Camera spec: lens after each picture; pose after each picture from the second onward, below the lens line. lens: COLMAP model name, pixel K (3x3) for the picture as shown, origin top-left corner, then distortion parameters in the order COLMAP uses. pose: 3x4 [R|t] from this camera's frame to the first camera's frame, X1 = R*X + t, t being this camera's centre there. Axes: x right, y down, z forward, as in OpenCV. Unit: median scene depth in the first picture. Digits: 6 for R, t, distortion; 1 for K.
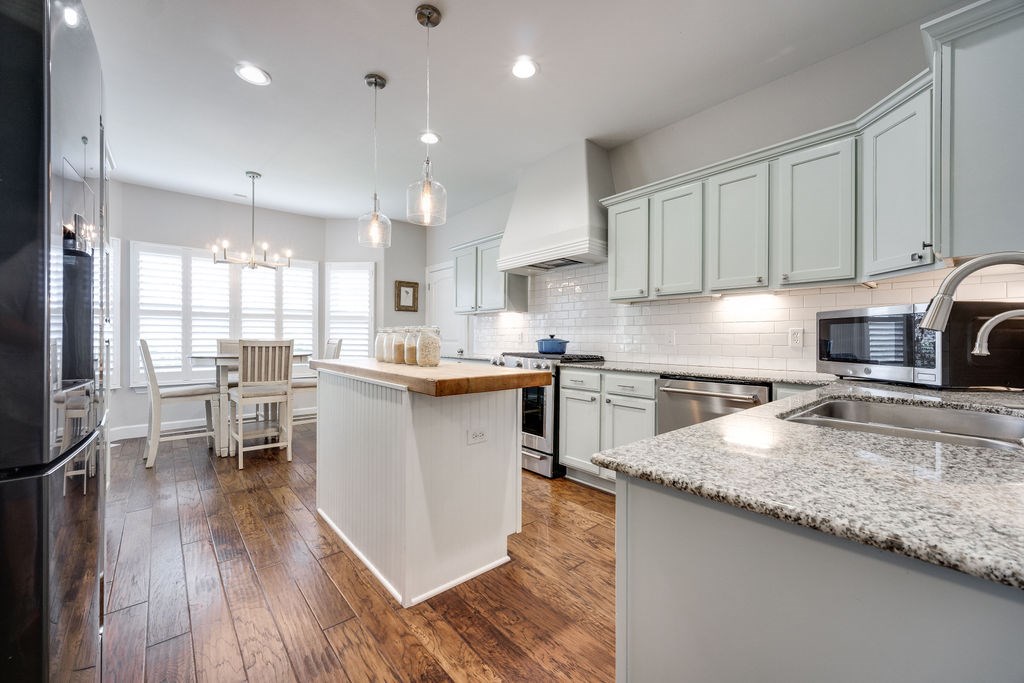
lens RADIAL K [[391.8, 0, 512.0], [0, 391.8, 341.5], [0, 0, 1]] dist [-0.000076, -0.000047]
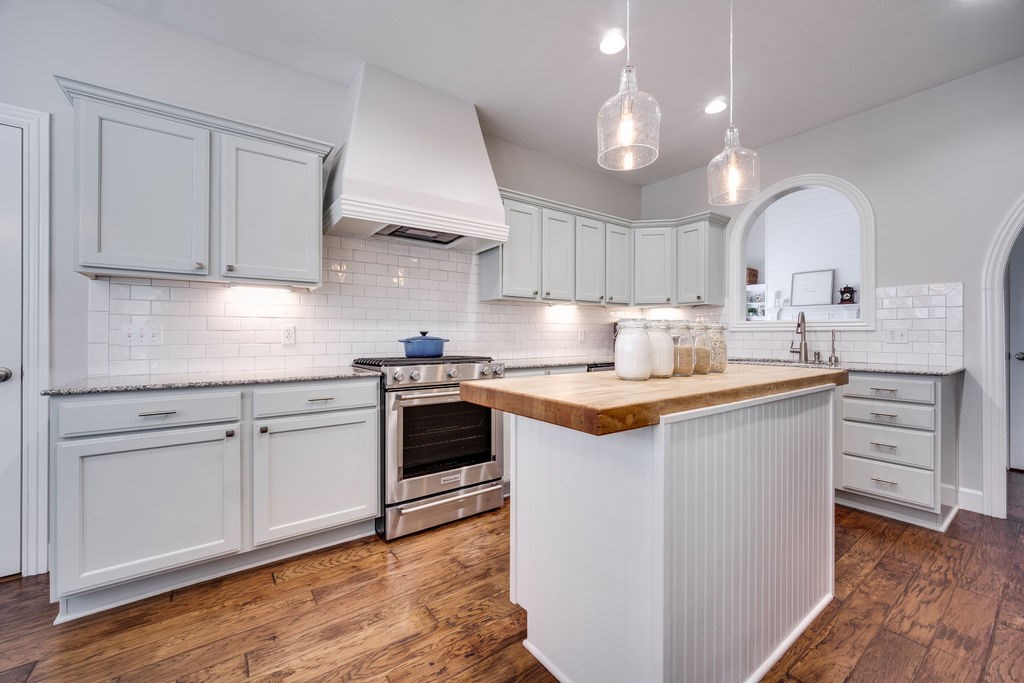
lens RADIAL K [[407.6, 0, 512.1], [0, 407.6, 332.6], [0, 0, 1]] dist [-0.000379, -0.000216]
pose [[0.051744, 0.004023, 0.998652, -0.638534], [0.005536, 0.999975, -0.004315, -0.010385], [-0.998645, 0.005752, 0.051720, 0.819920]]
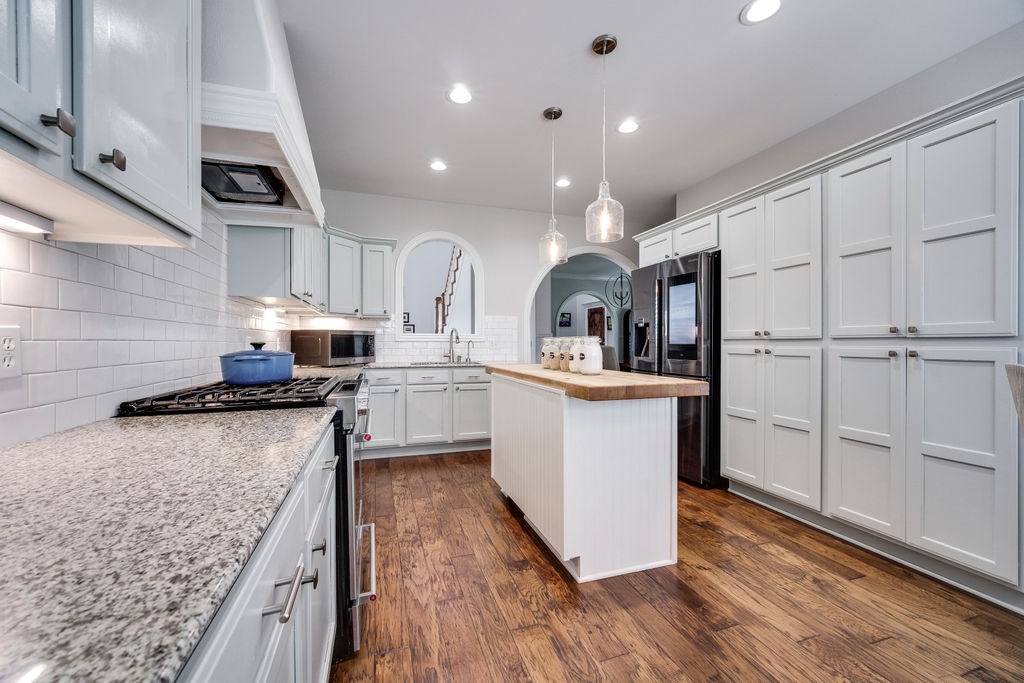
lens RADIAL K [[403.8, 0, 506.1], [0, 403.8, 344.4], [0, 0, 1]] dist [-0.001460, -0.000421]
pose [[-0.931439, 0.002253, 0.363892, -0.347250], [0.006172, 0.999935, 0.009609, -0.016124], [-0.363846, 0.011196, -0.931392, 1.327149]]
